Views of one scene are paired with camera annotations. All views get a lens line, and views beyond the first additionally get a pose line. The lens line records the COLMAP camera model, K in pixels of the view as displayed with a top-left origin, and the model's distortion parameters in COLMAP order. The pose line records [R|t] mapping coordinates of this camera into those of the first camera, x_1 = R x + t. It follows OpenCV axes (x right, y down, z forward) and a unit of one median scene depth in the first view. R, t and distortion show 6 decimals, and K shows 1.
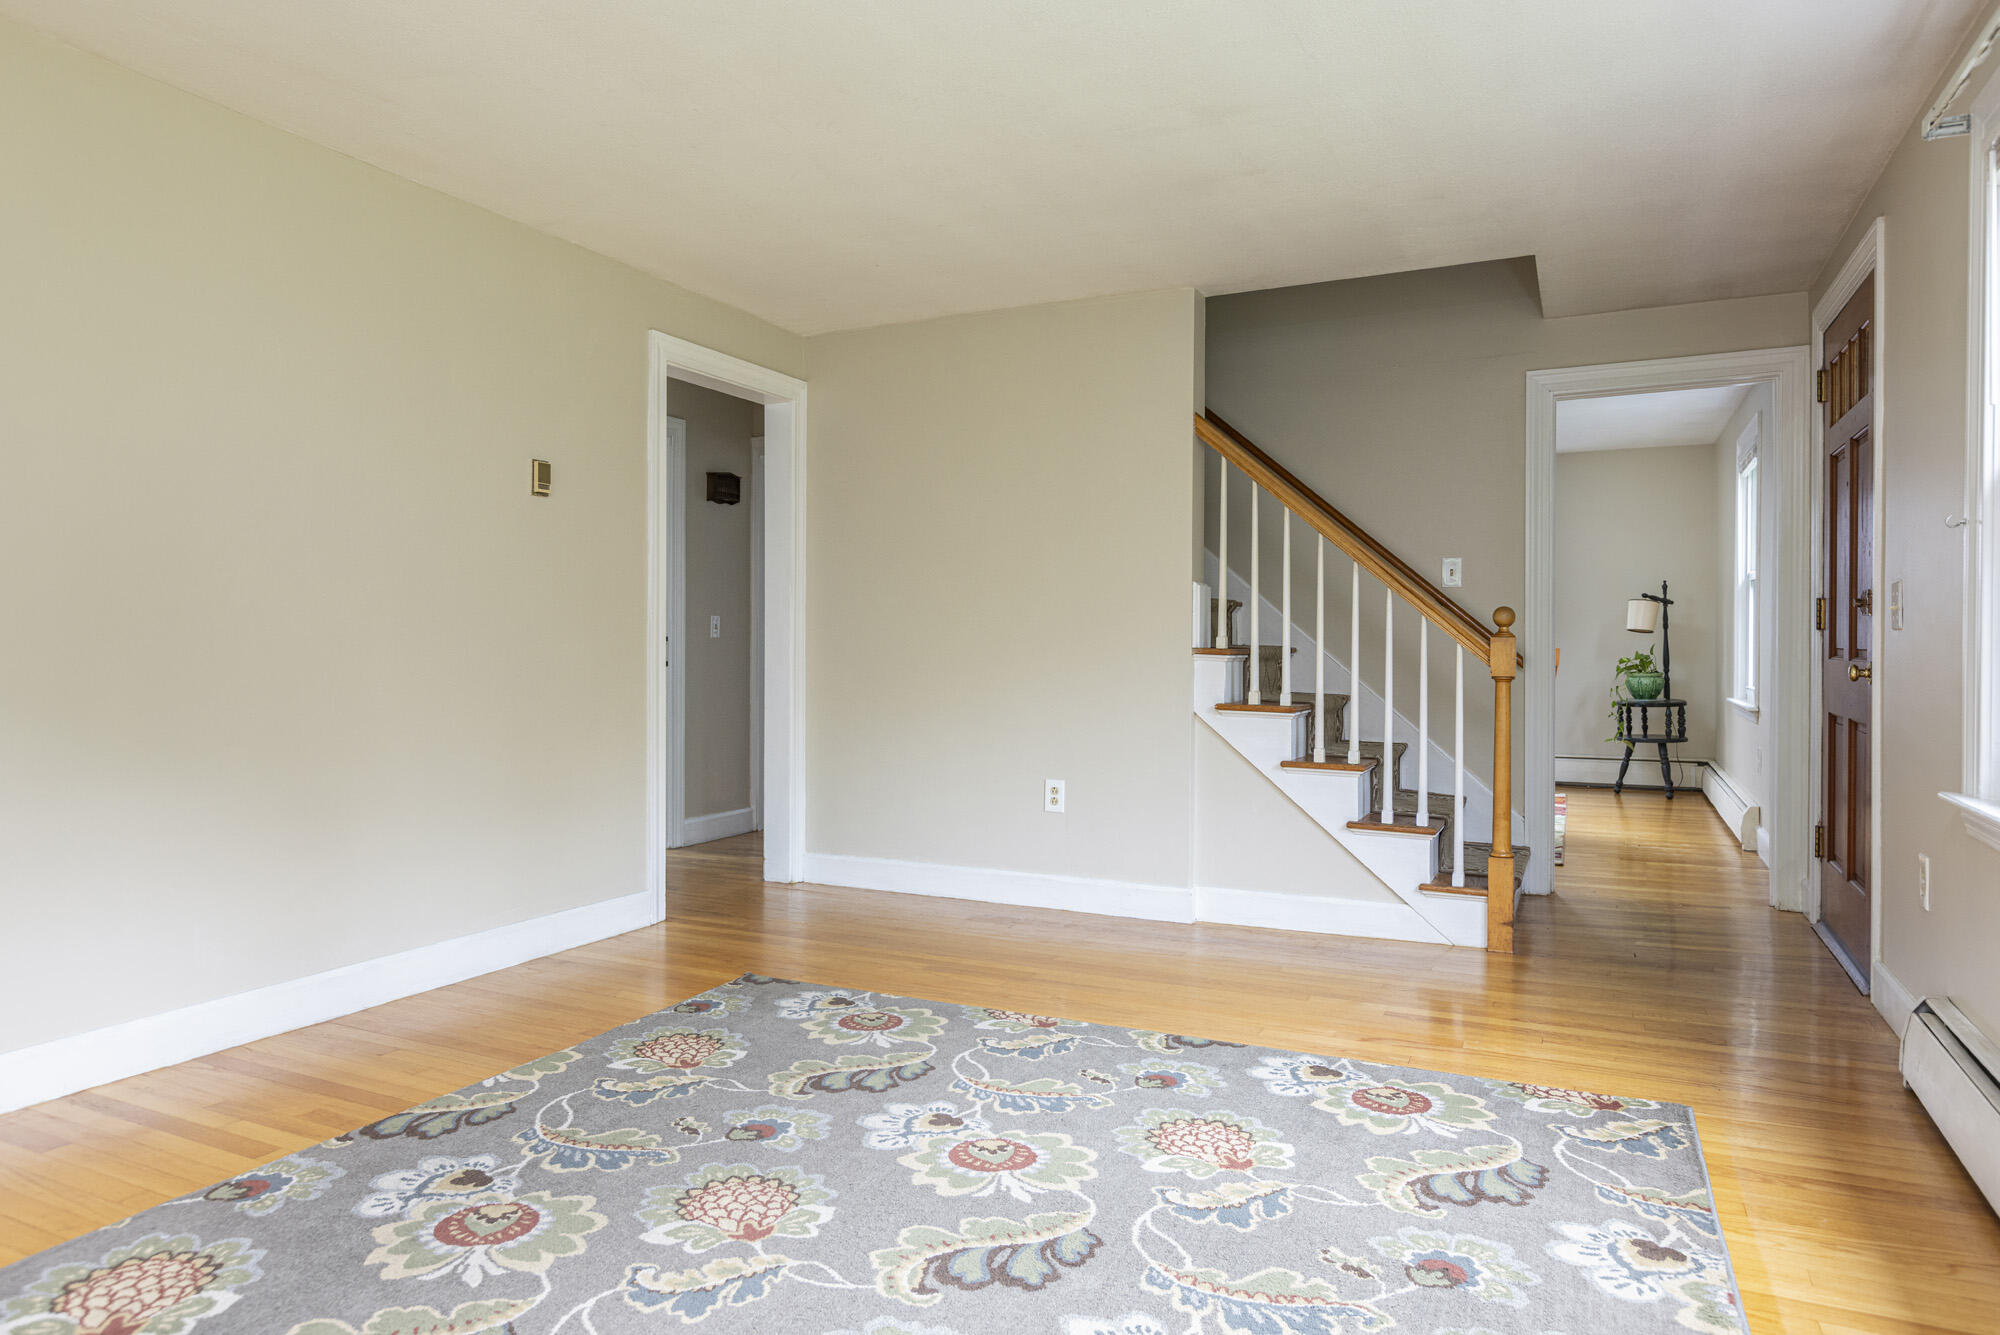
lens RADIAL K [[1251.5, 0, 1000.7], [0, 1251.5, 658.2], [0, 0, 1]] dist [-0.001547, -0.003995]
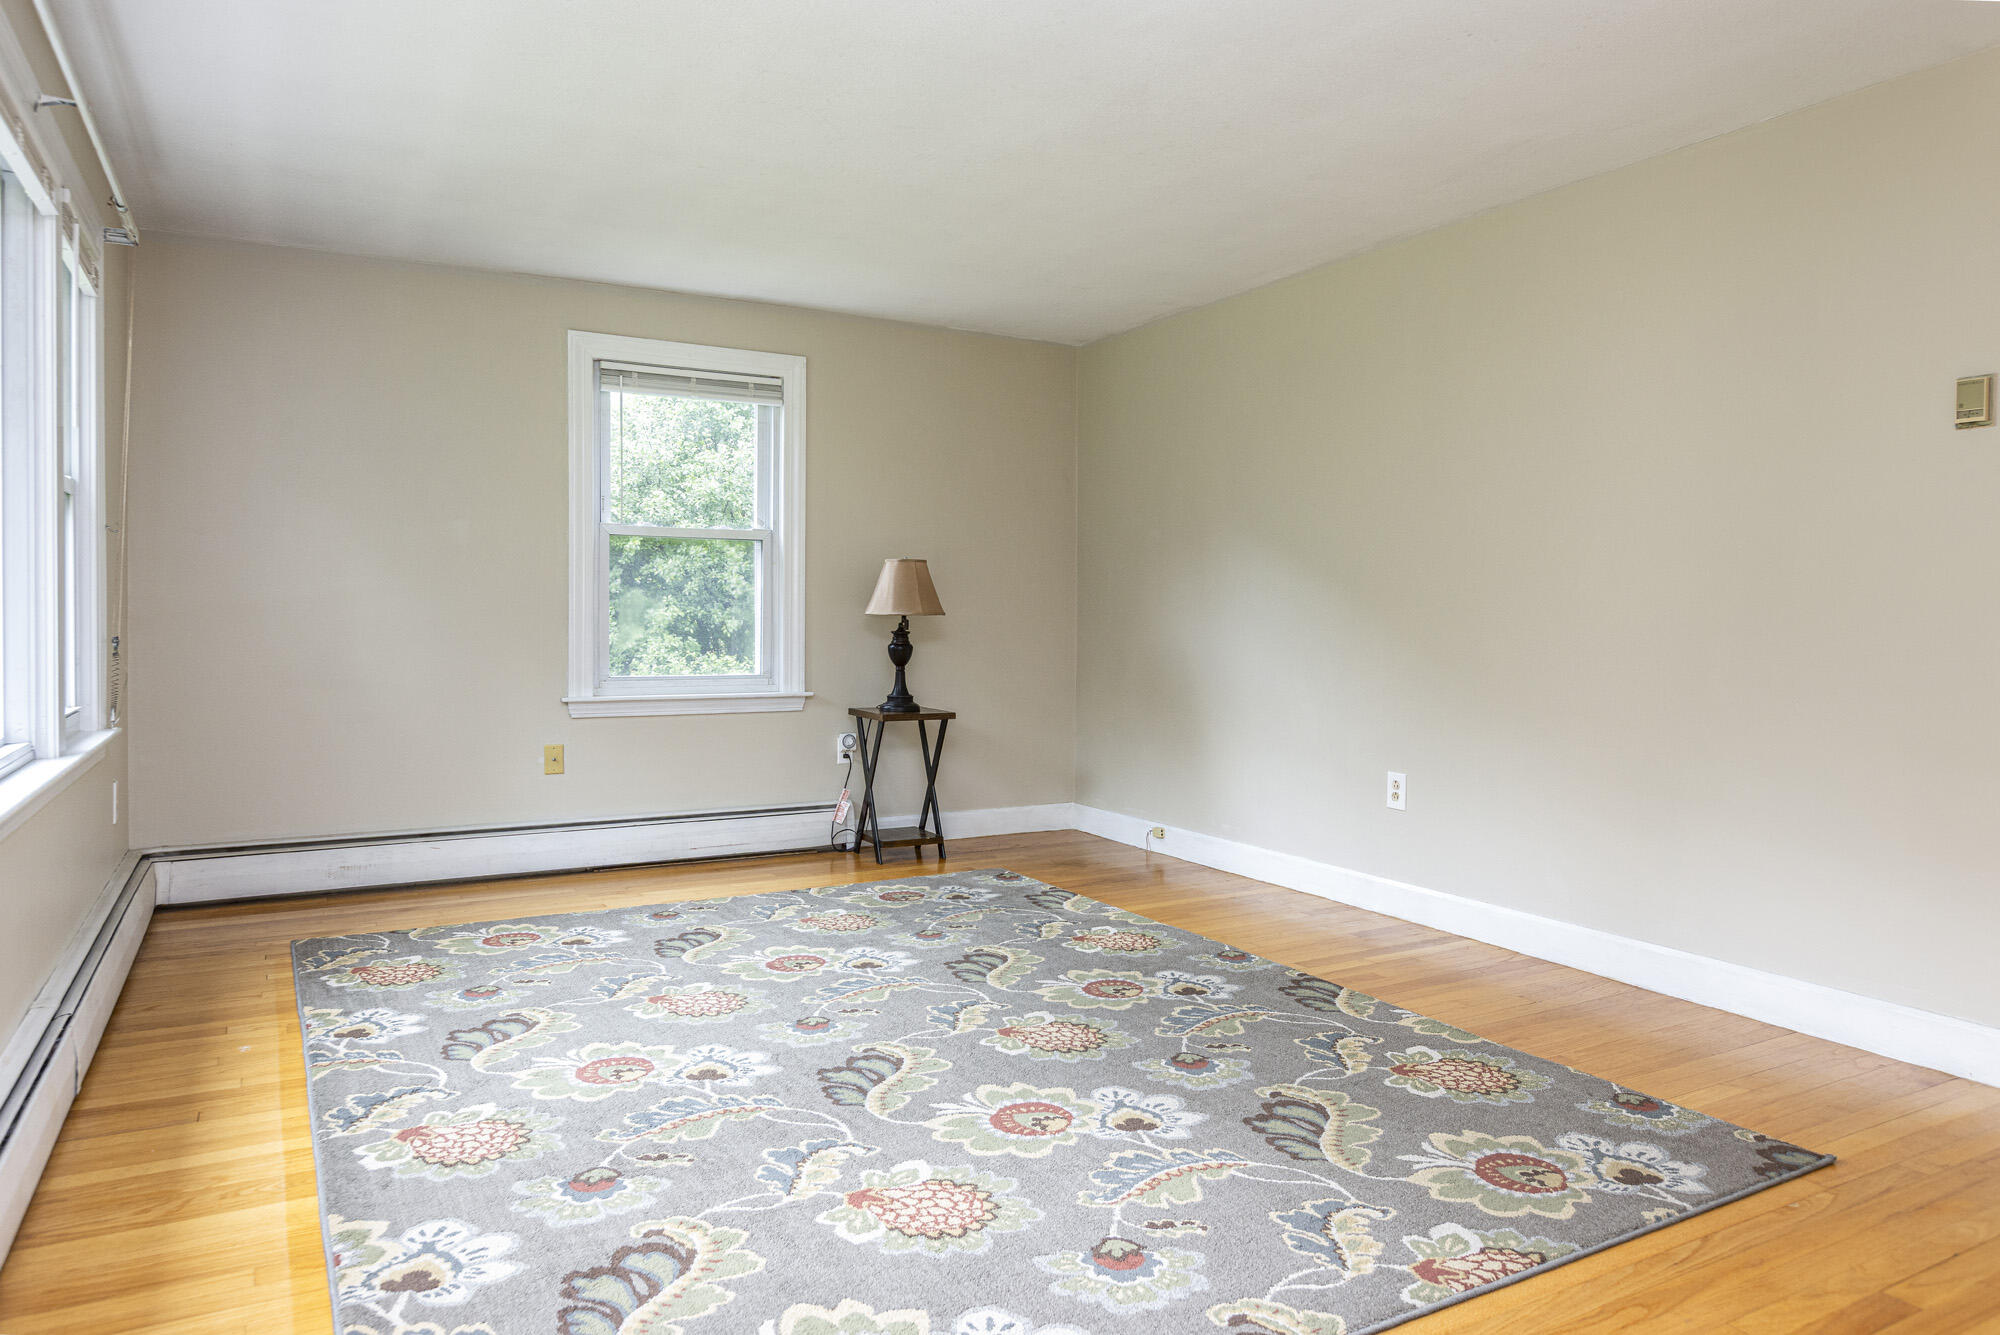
lens RADIAL K [[1251.5, 0, 997.3], [0, 1251.5, 657.0], [0, 0, 1]] dist [-0.001547, -0.003995]
pose [[-0.572019, 0.021753, -0.819952, 0.892373], [-0.018421, 0.999055, 0.039355, -0.028375], [0.820033, 0.037616, -0.571078, 1.623851]]
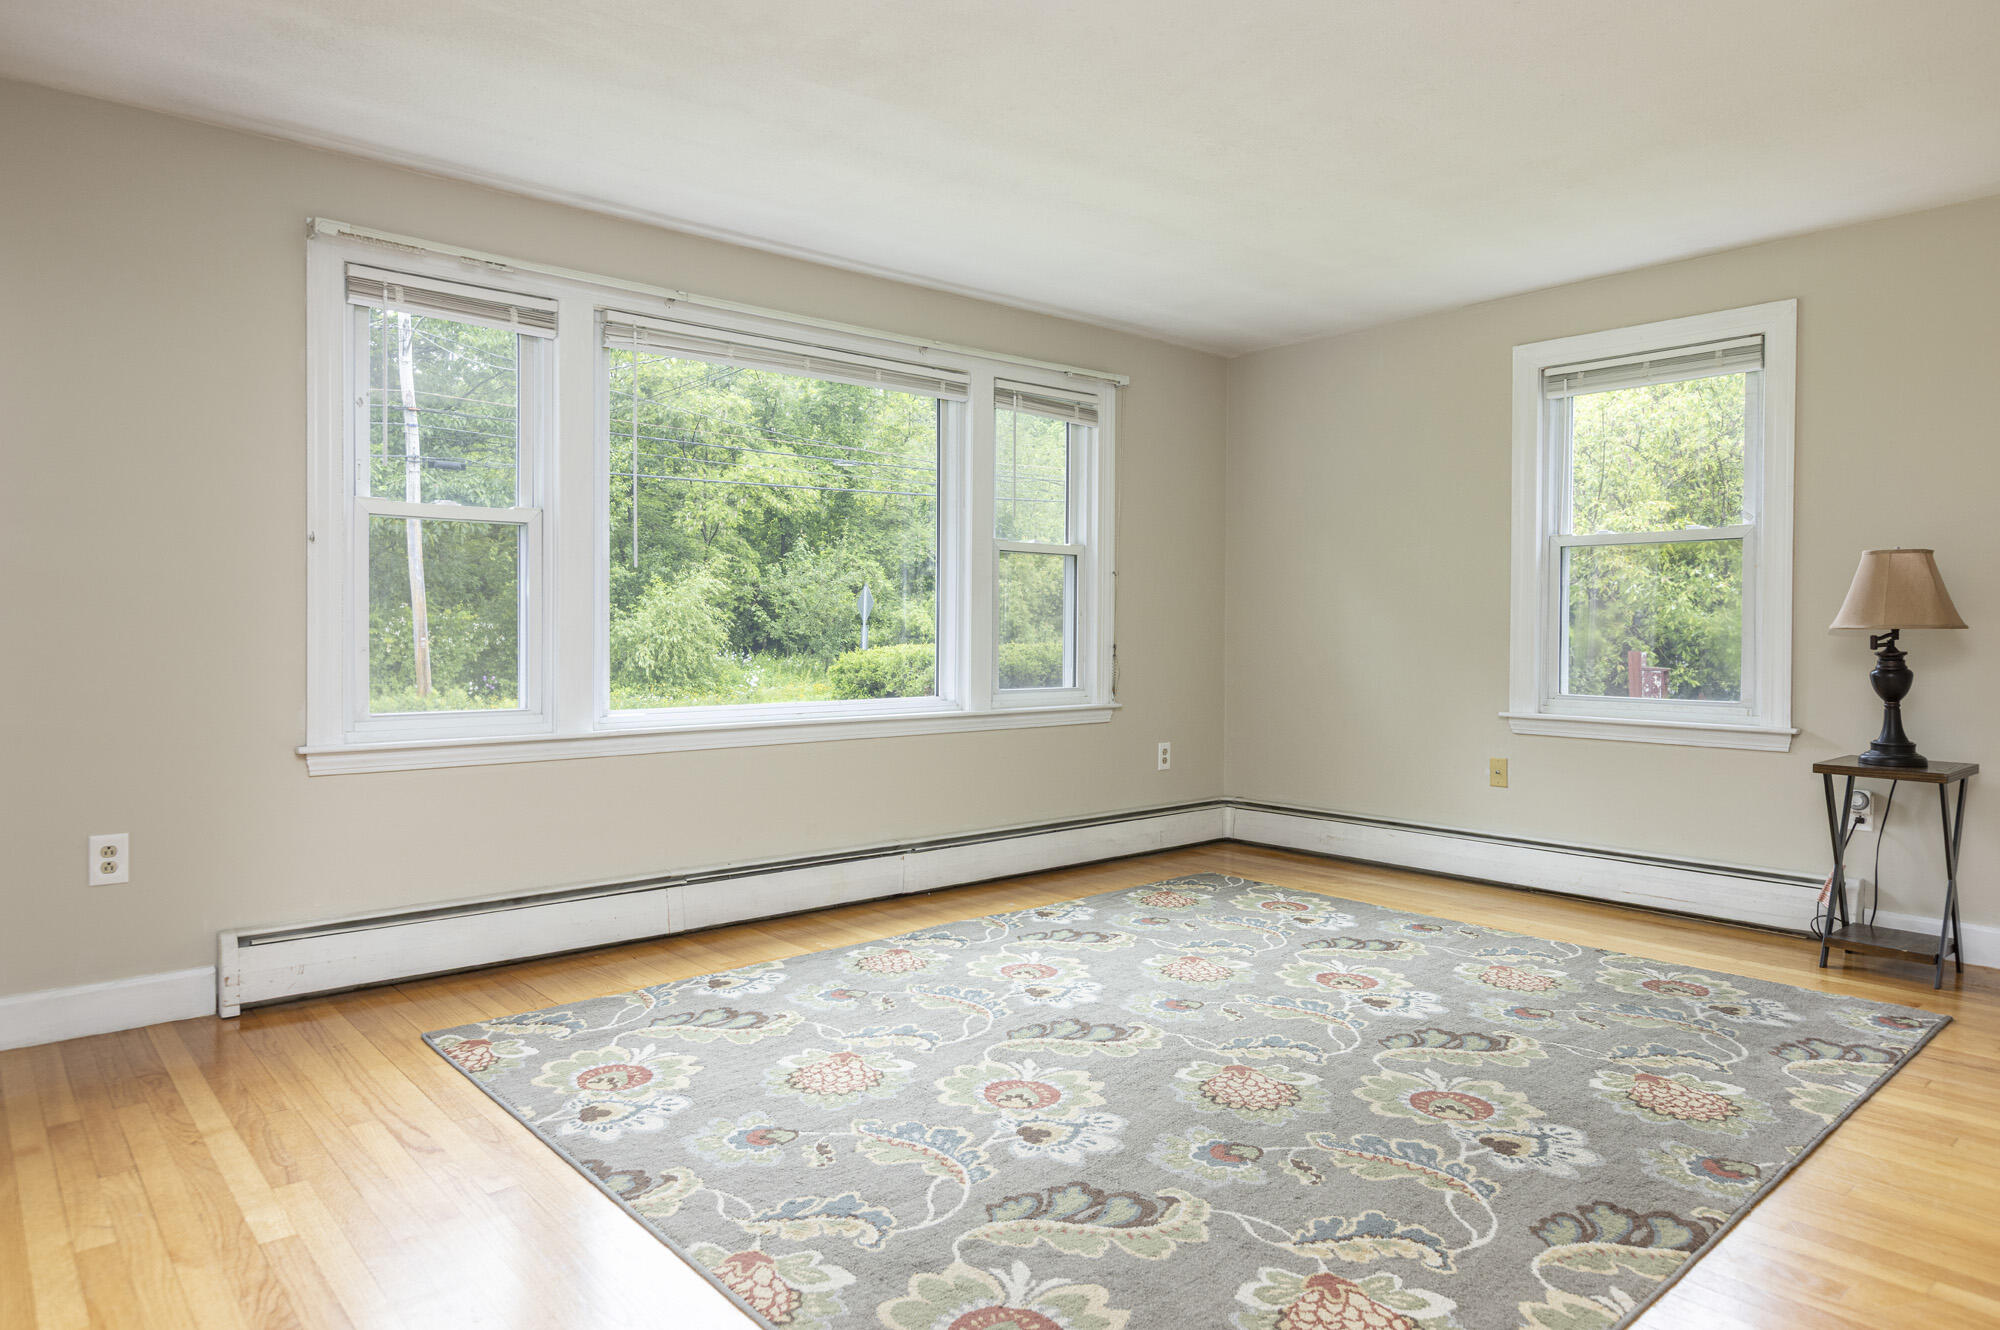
lens RADIAL K [[1251.5, 0, 998.6], [0, 1251.5, 663.8], [0, 0, 1]] dist [-0.001547, -0.003995]
pose [[-0.919590, -0.016722, 0.392522, -0.436425], [-0.000485, 0.999141, 0.041427, -0.033161], [-0.392878, 0.037905, -0.918809, 2.103712]]
